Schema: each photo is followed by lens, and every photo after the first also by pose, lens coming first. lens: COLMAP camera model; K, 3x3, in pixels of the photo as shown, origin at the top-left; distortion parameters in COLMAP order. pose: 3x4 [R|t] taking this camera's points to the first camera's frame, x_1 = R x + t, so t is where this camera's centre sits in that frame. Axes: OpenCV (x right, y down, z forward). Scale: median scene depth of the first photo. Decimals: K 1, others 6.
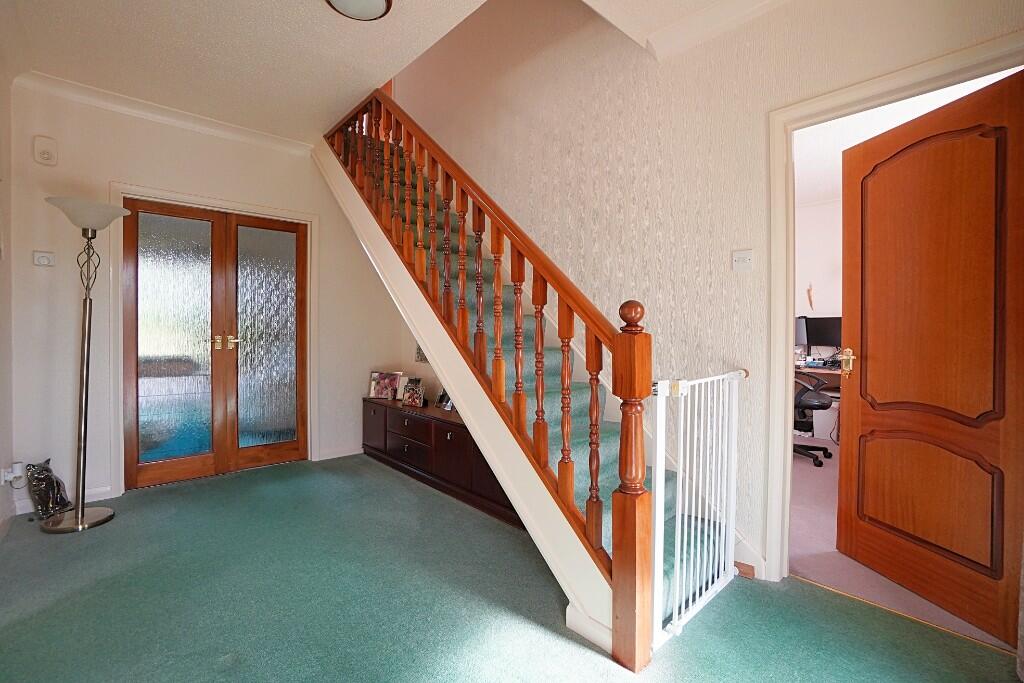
lens RADIAL K [[454.5, 0, 508.3], [0, 454.5, 339.4], [0, 0, 1]] dist [-0.046704, 0.010997]
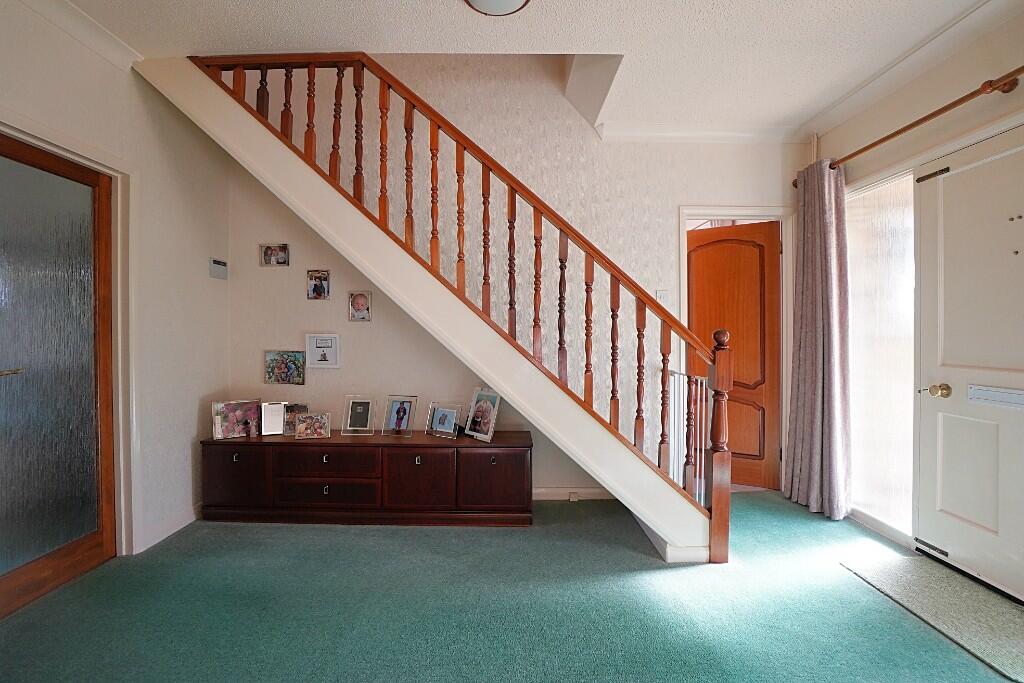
lens RADIAL K [[454.5, 0, 509.9], [0, 454.5, 335.0], [0, 0, 1]] dist [-0.046704, 0.010997]
pose [[0.667330, -0.015681, 0.744597, -0.571371], [0.013872, 0.999867, 0.008625, -0.039615], [-0.744633, 0.004573, 0.667458, 0.204426]]
